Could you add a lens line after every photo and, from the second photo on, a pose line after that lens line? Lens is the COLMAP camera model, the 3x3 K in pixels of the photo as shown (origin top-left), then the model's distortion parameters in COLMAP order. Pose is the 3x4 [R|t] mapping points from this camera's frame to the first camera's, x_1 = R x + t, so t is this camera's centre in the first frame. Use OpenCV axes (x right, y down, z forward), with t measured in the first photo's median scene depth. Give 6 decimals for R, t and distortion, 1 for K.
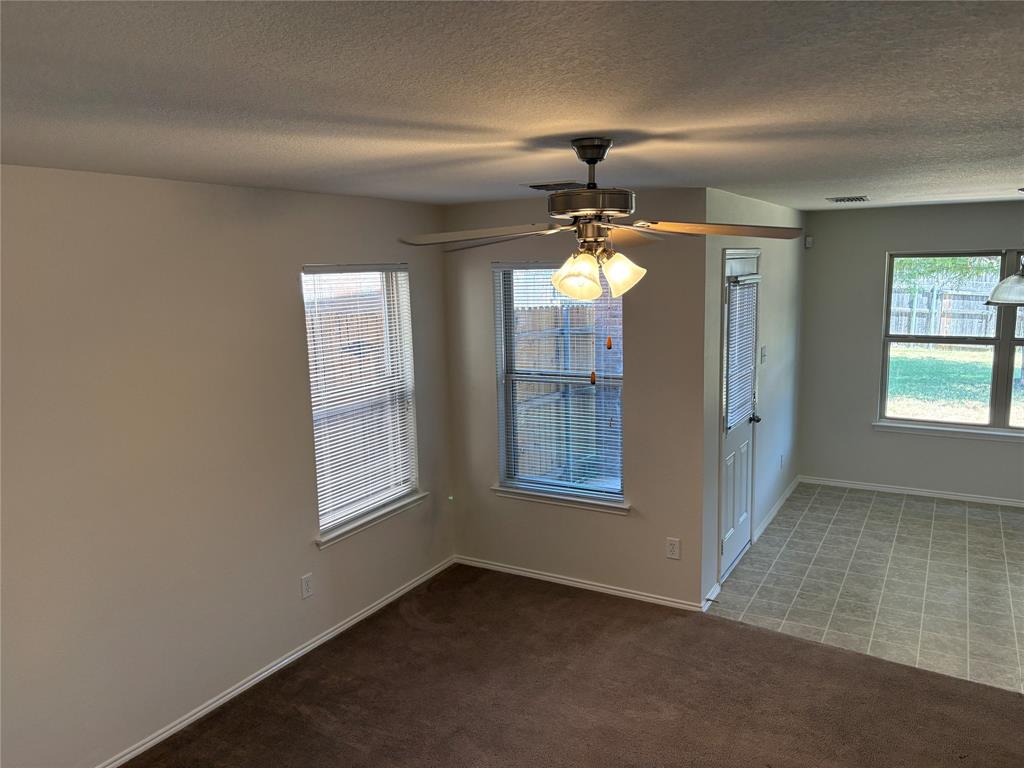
lens RADIAL K [[771.5, 0, 514.2], [0, 771.5, 384.8], [0, 0, 1]] dist [0.016110, -0.013909]
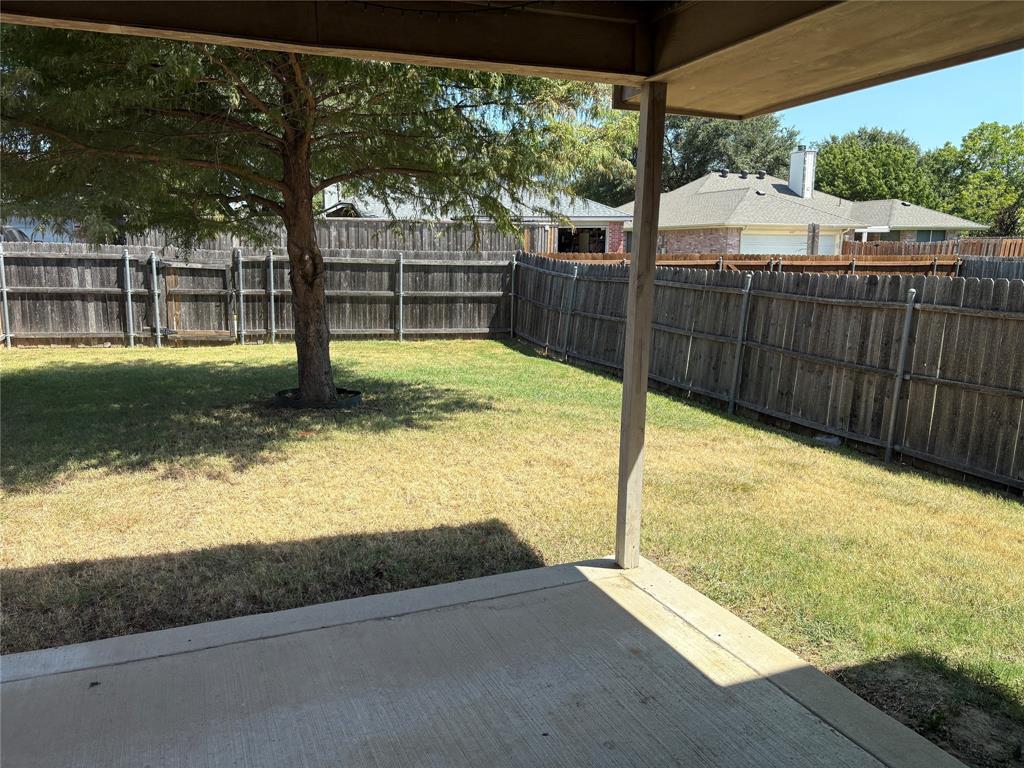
lens RADIAL K [[771.5, 0, 509.8], [0, 771.5, 385.8], [0, 0, 1]] dist [0.016110, -0.013909]
pose [[0.608118, -0.120478, 0.784651, 0.184369], [0.094280, 0.992382, 0.079304, -0.037535], [-0.788228, 0.025751, 0.614844, 0.331805]]
